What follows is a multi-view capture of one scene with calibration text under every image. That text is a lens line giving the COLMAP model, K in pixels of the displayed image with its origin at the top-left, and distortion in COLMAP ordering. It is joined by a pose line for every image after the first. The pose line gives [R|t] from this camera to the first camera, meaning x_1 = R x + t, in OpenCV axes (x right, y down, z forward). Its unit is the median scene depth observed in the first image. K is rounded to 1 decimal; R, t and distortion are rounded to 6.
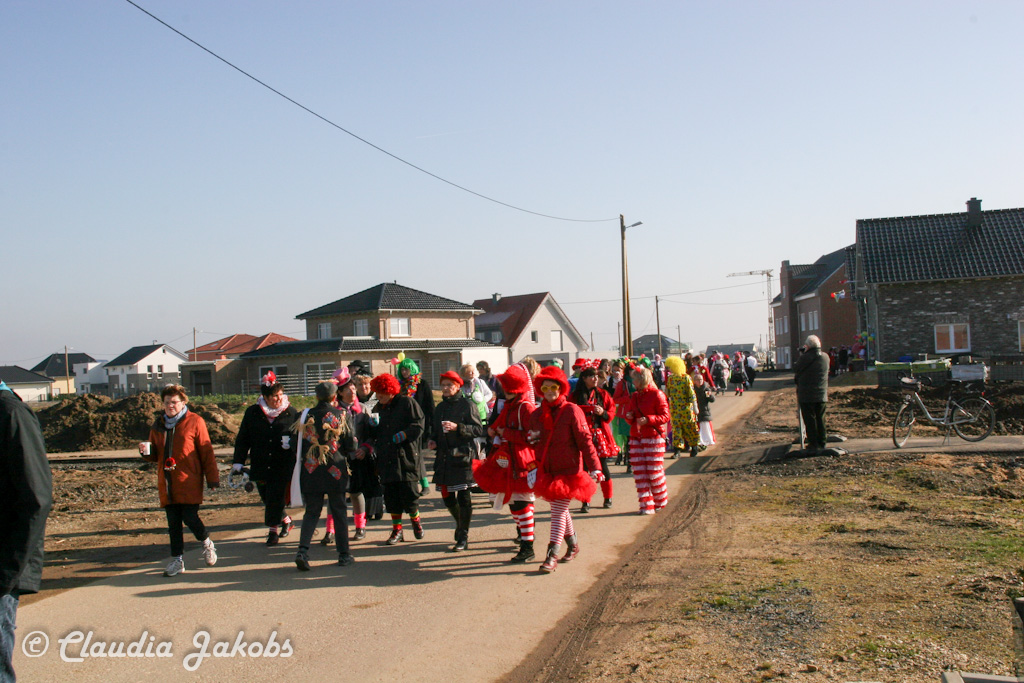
lens RADIAL K [[1137.6, 0, 512.0], [0, 1137.6, 341.5], [0, 0, 1]] dist [-0.000915, -0.000248]
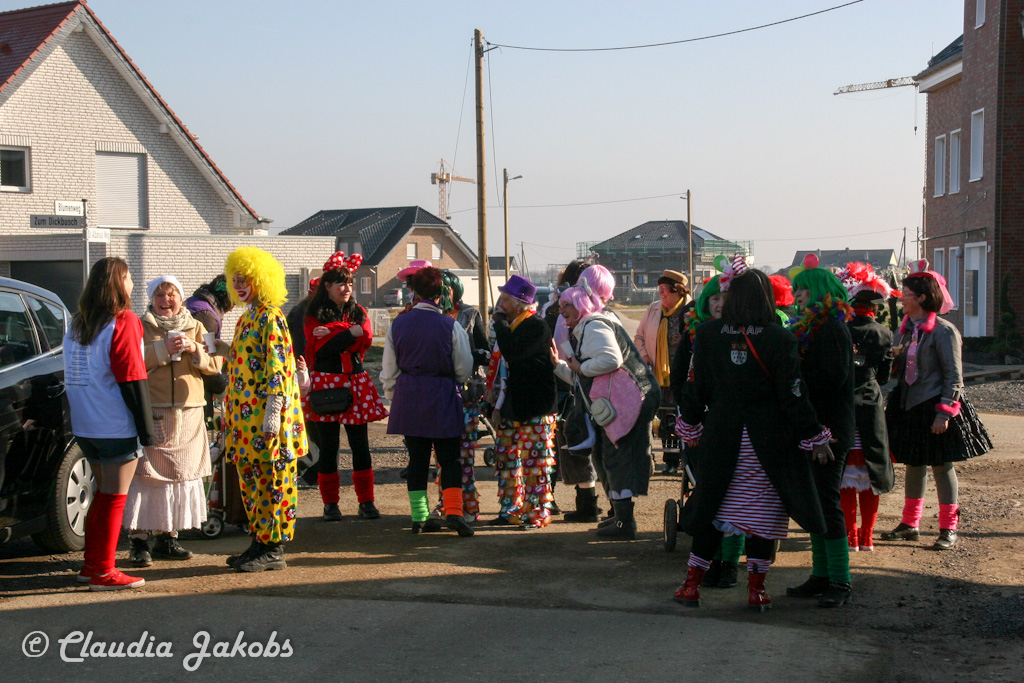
lens RADIAL K [[2247.5, 0, 512.0], [0, 2247.5, 341.5], [0, 0, 1]] dist [0.684995, 0.079964]
pose [[0.998261, 0.036160, 0.046555, 0.106409], [-0.038408, 0.998092, 0.048336, 0.004878], [-0.044719, -0.050040, 0.997746, 0.450179]]
